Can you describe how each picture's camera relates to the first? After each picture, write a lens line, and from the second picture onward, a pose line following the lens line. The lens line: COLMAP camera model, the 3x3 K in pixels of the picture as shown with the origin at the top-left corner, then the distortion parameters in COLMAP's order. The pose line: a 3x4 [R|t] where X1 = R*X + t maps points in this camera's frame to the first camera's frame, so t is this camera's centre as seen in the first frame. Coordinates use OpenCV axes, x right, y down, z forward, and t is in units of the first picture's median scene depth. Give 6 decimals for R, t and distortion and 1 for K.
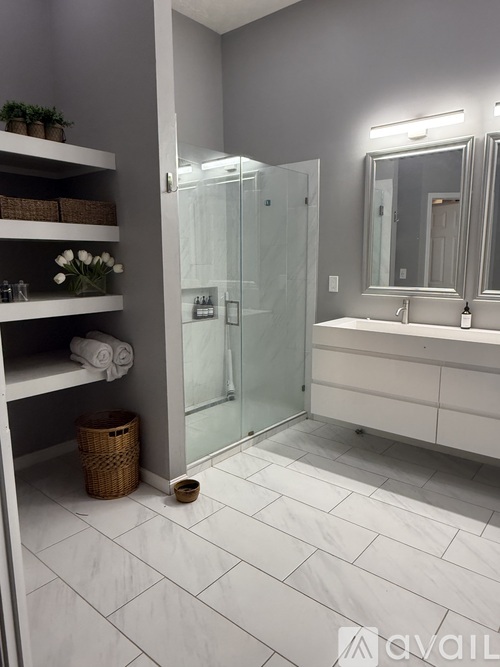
lens RADIAL K [[453.6, 0, 250.0], [0, 453.6, 333.5], [0, 0, 1]] dist [-0.003837, -0.003176]
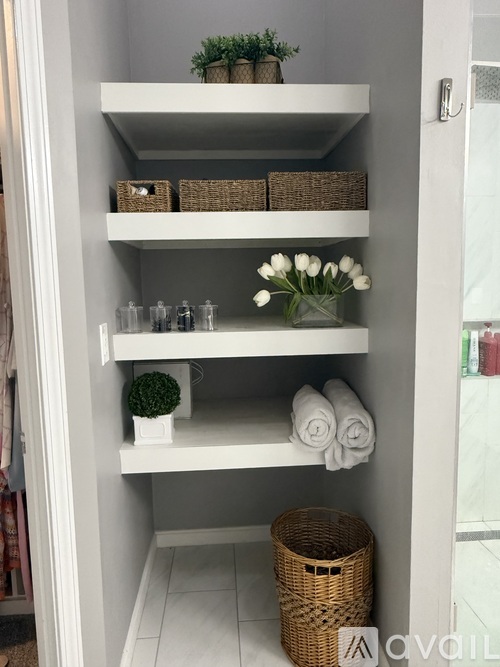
lens RADIAL K [[453.6, 0, 250.0], [0, 453.6, 333.5], [0, 0, 1]] dist [-0.003837, -0.003176]
pose [[0.693124, 0.068975, -0.717510, 0.033984], [-0.097028, 0.995280, 0.001947, -0.067644], [0.714258, 0.068269, 0.696545, 0.515845]]
